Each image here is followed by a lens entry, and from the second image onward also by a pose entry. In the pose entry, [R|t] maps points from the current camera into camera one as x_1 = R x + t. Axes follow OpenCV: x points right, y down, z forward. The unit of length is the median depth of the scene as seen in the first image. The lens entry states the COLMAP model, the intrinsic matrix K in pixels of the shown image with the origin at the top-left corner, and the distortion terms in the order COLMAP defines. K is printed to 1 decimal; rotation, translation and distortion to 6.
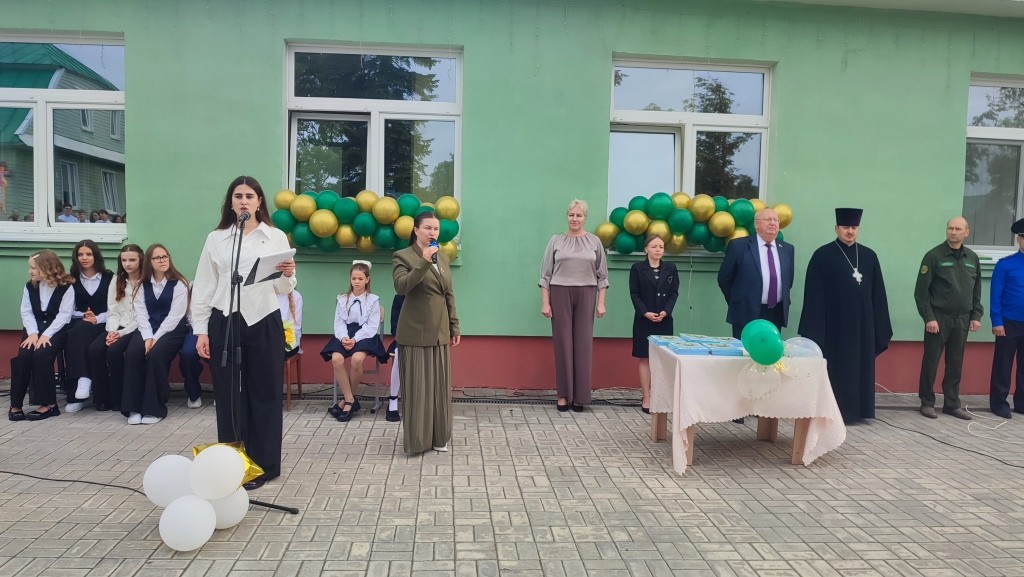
lens RADIAL K [[787.4, 0, 465.7], [0, 787.4, 285.4], [0, 0, 1]] dist [0.025898, -0.038544]
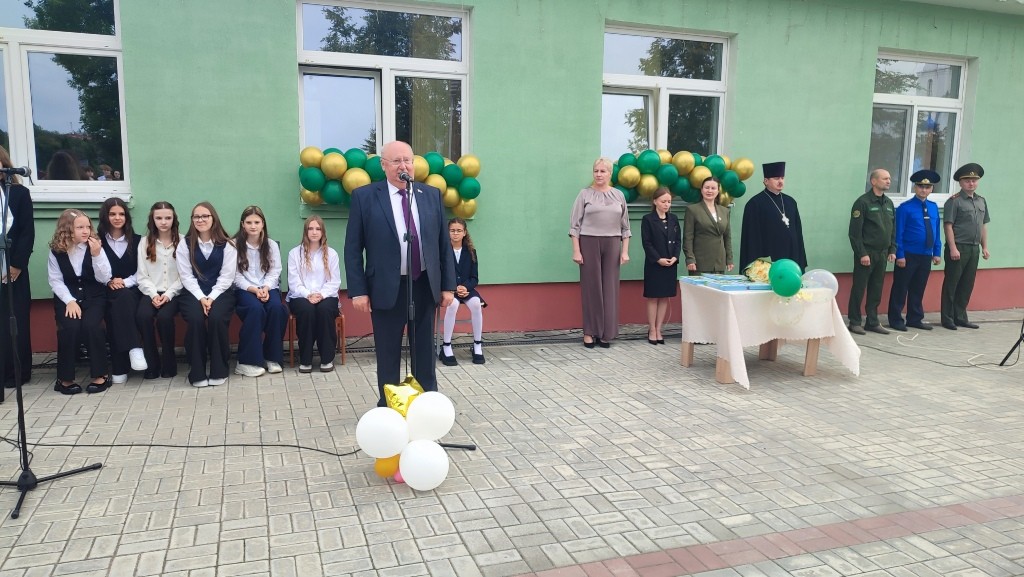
lens RADIAL K [[787.4, 0, 478.7], [0, 787.4, 289.0], [0, 0, 1]] dist [0.025898, -0.038544]
pose [[0.966634, -0.043759, 0.252395, -0.311995], [0.026025, 0.996979, 0.073179, -0.009324], [-0.254835, -0.064169, 0.964853, -0.034923]]
